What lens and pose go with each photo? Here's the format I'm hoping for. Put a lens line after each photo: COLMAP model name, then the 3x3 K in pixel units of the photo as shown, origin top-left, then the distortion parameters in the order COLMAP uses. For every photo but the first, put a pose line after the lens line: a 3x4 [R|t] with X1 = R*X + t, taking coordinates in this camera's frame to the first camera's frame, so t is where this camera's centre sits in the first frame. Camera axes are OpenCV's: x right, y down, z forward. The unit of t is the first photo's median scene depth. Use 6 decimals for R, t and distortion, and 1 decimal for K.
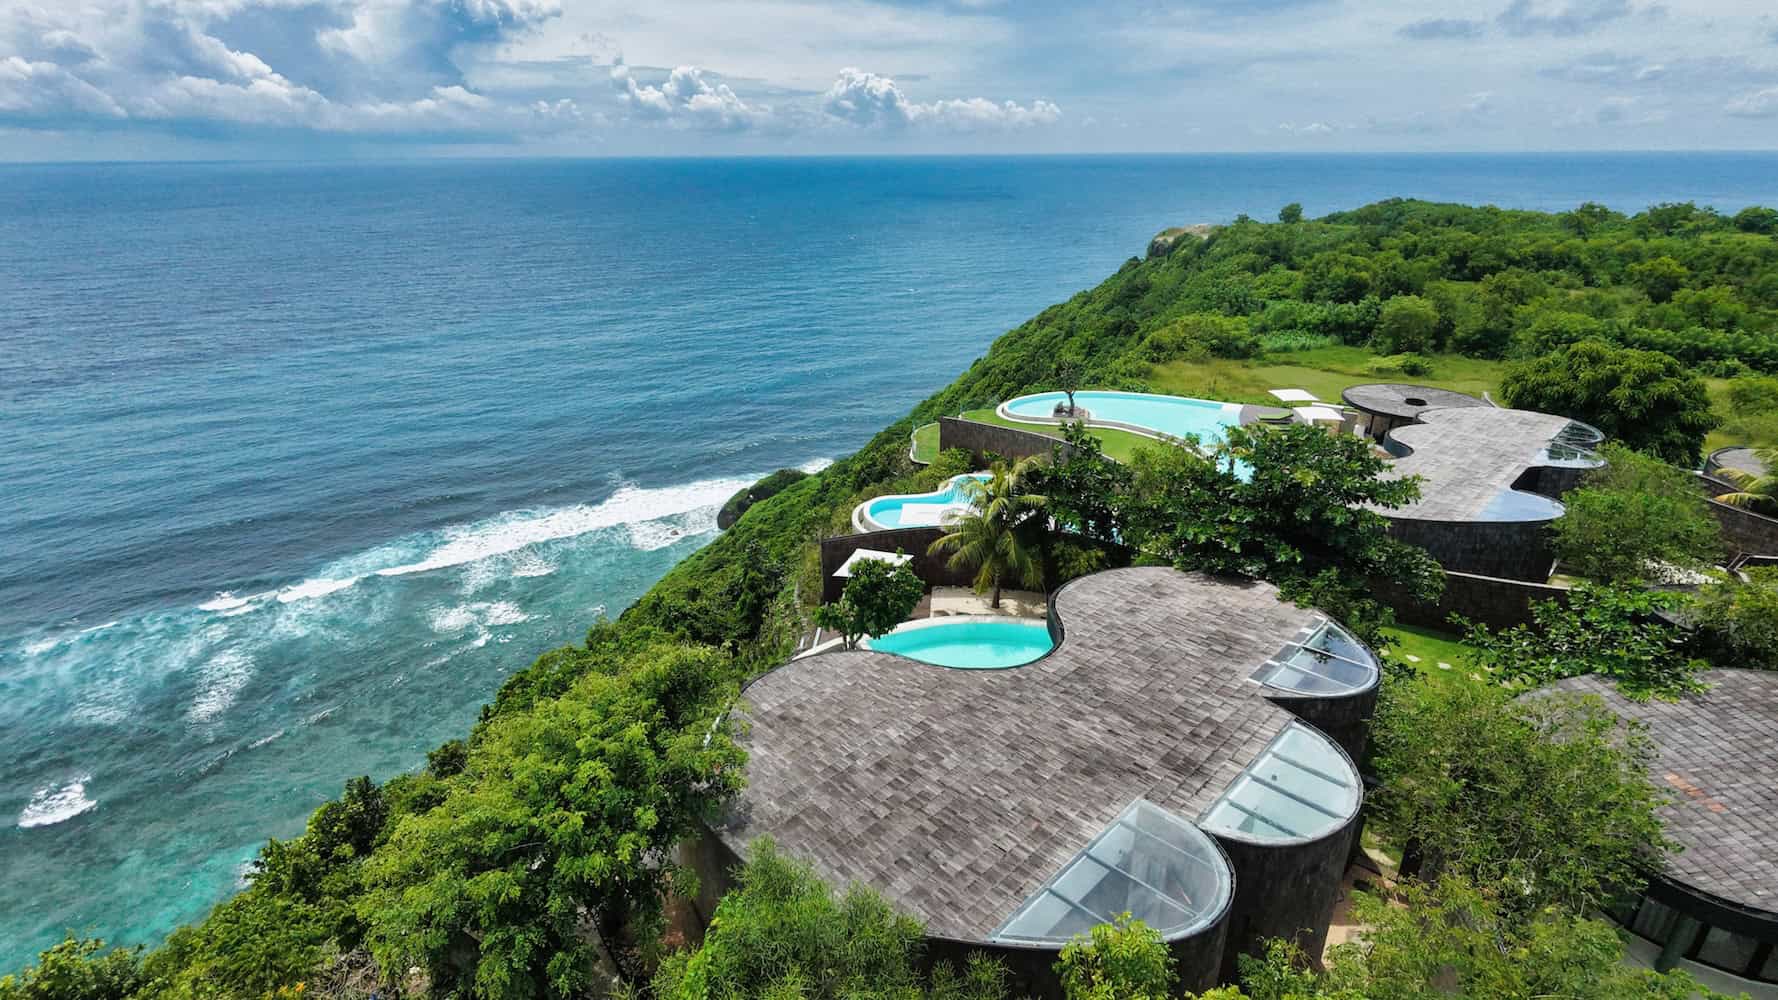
lens RADIAL K [[851.6, 0, 889.0], [0, 851.6, 500.0], [0, 0, 1]] dist [0.003711, 0.001554]
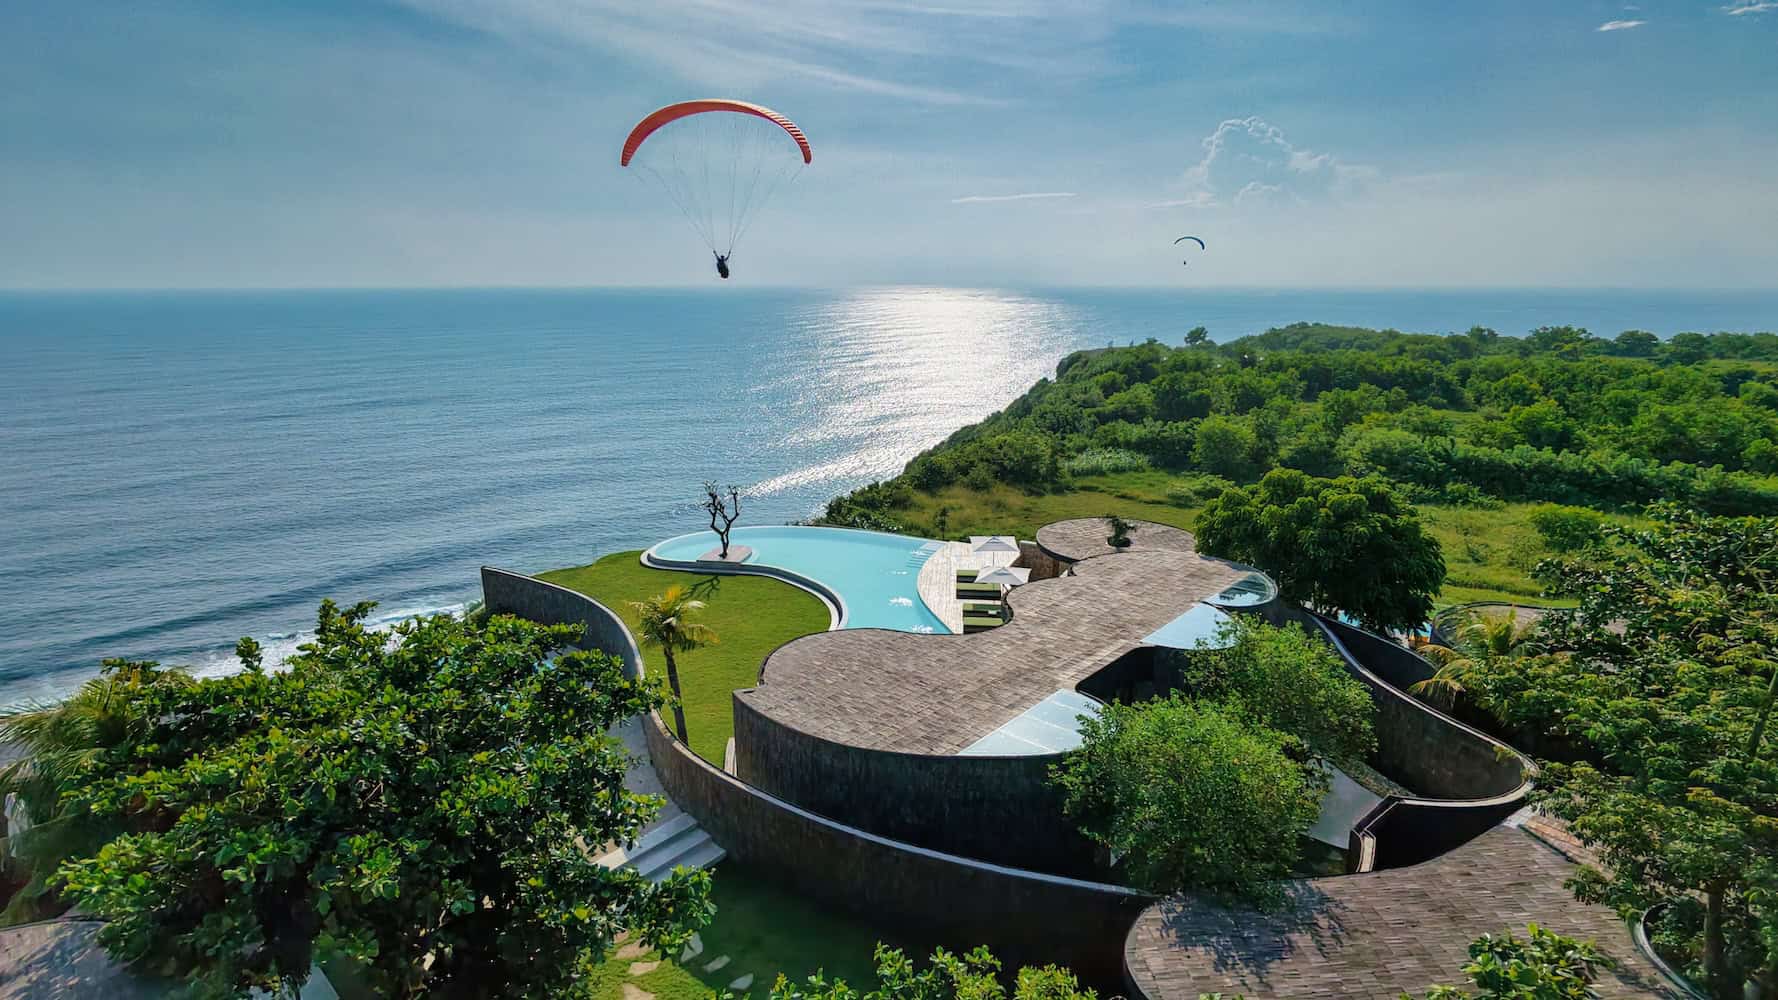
lens RADIAL K [[851.6, 0, 889.0], [0, 851.6, 500.0], [0, 0, 1]] dist [0.003711, 0.001554]
pose [[0.999275, -0.005468, 0.037673, 0.210999], [0.010620, 0.990381, -0.137960, -0.025785], [-0.036556, 0.138260, 0.989721, 0.124779]]
